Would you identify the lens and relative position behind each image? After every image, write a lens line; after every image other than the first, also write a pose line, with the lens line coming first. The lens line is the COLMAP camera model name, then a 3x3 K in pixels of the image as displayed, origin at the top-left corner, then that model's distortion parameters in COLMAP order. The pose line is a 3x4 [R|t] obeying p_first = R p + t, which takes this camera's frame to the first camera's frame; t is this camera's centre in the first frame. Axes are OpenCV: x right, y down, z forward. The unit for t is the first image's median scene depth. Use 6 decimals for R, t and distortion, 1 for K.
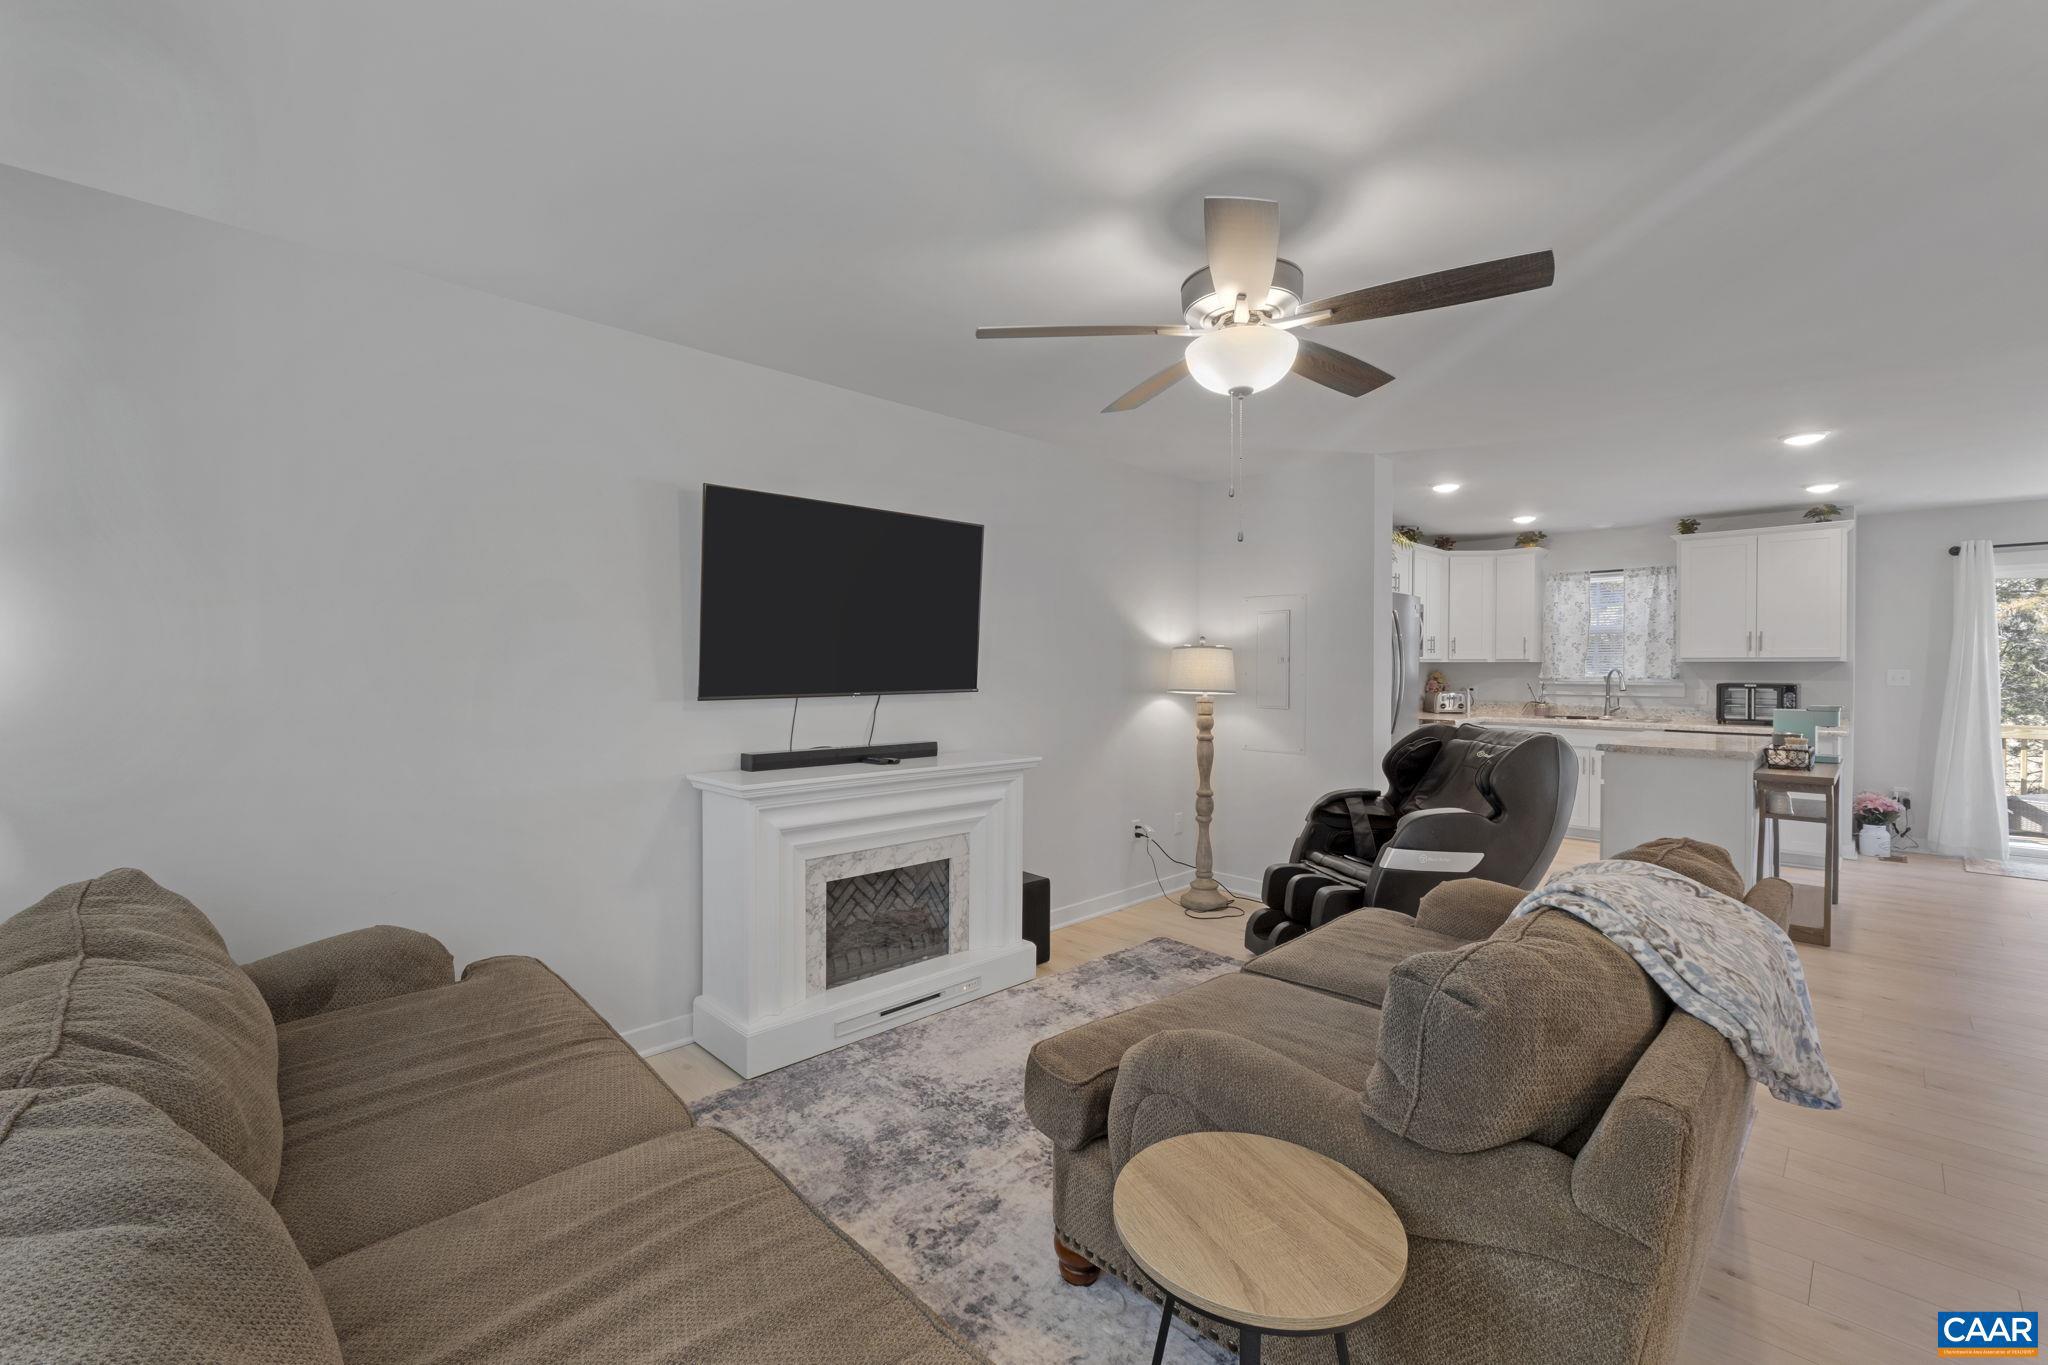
lens RADIAL K [[869.8, 0, 1021.7], [0, 869.8, 667.7], [0, 0, 1]] dist [-0.004319, -0.000528]
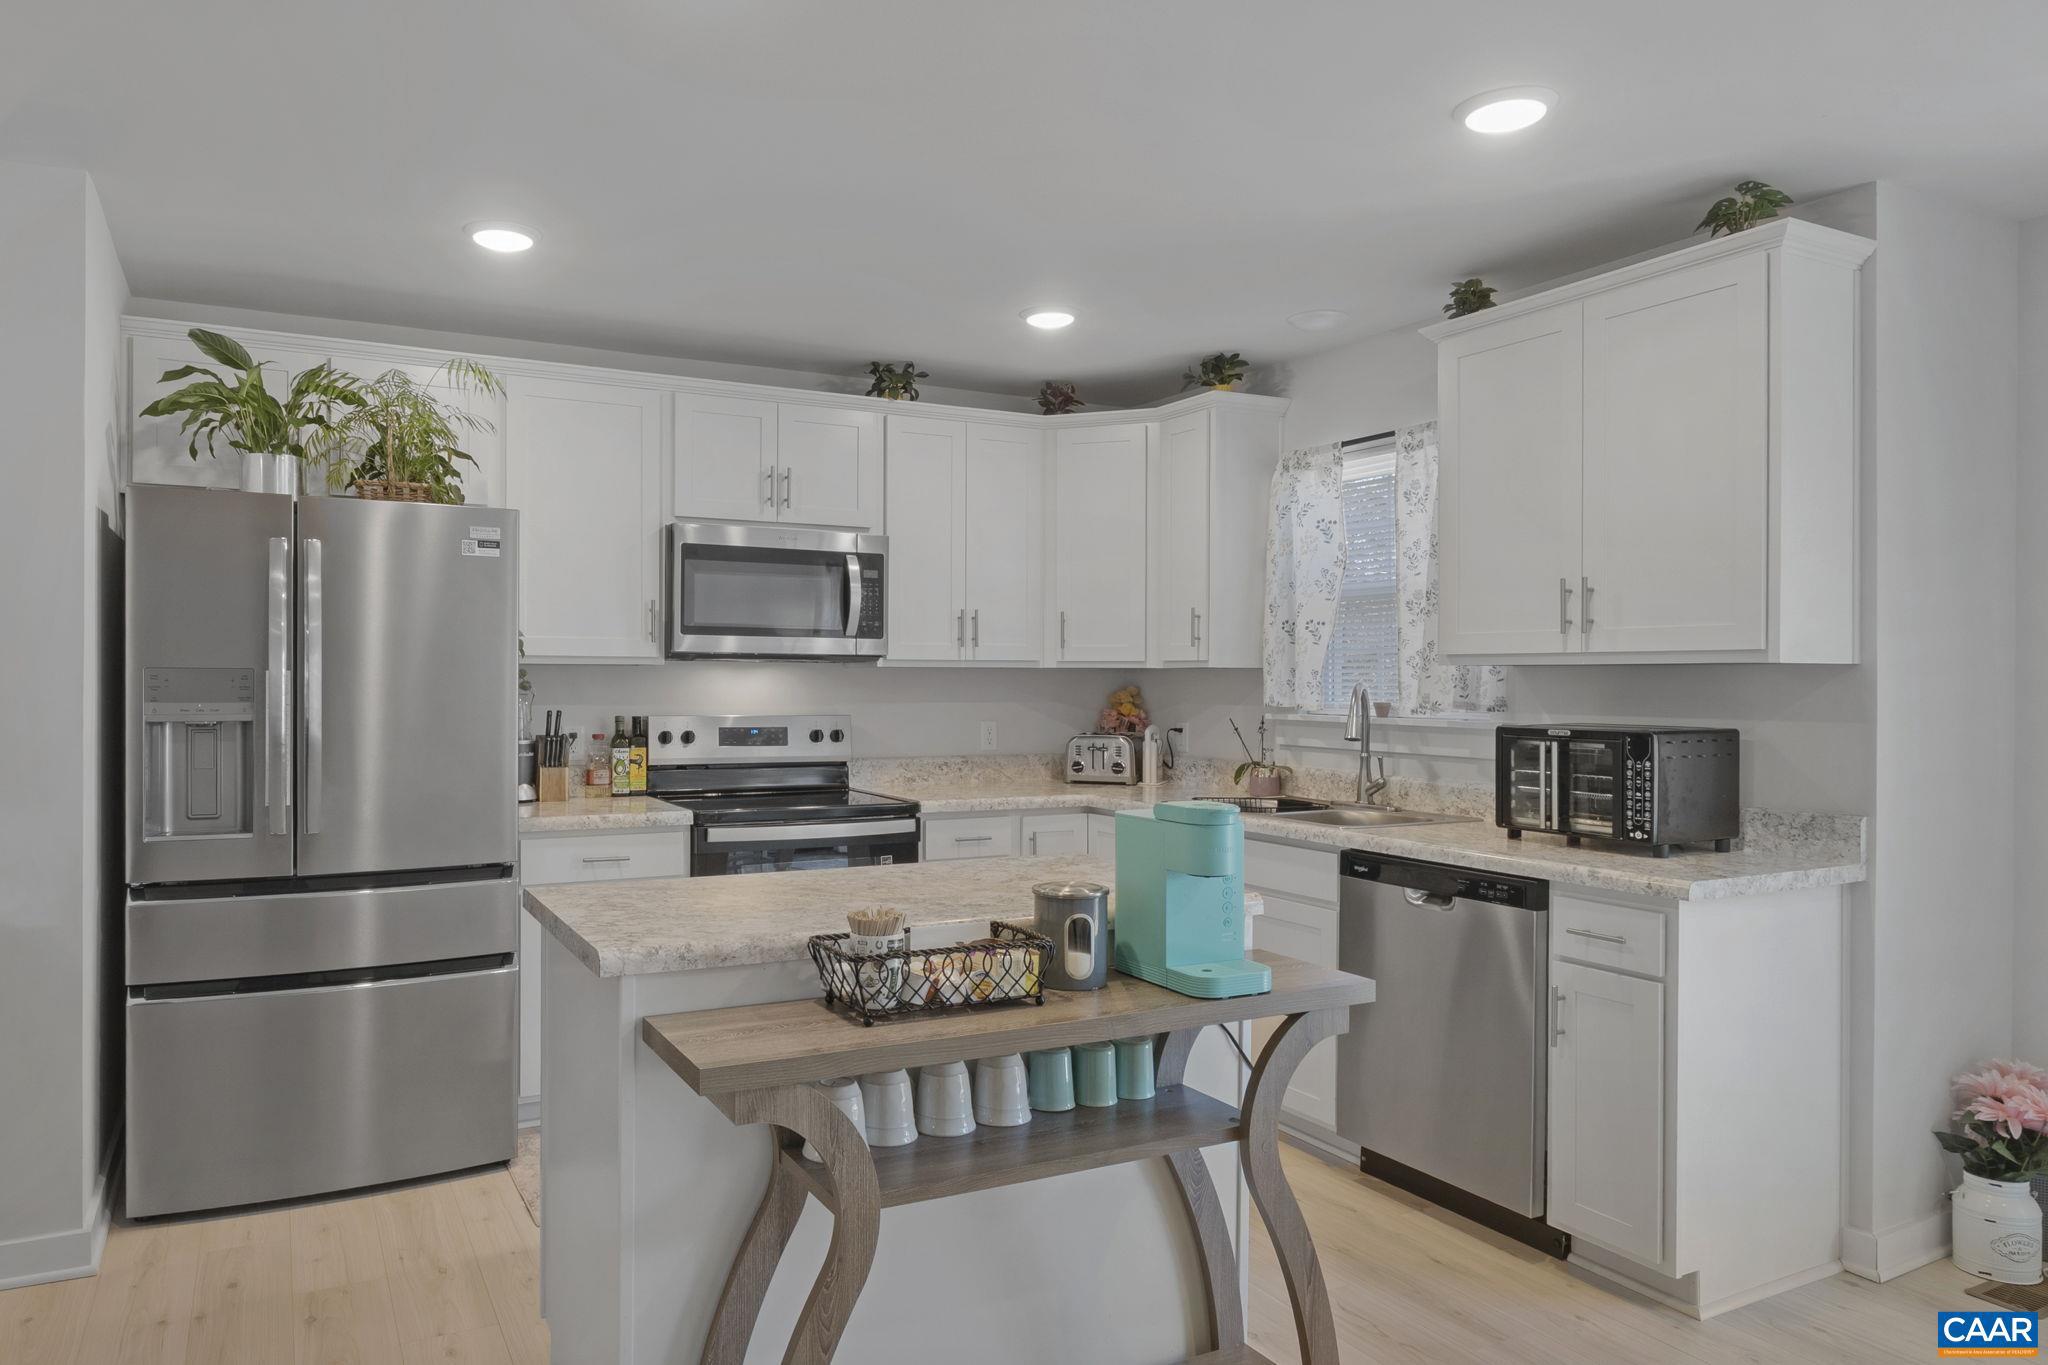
lens RADIAL K [[1255.1, 0, 1007.5], [0, 1255.1, 686.5], [0, 0, 1]] dist [-0.016549, 0.001412]
pose [[0.947348, 0.005029, -0.320166, 0.705875], [-0.004490, 0.999987, 0.002421, 0.001712], [0.320174, -0.000856, 0.947358, 0.404155]]
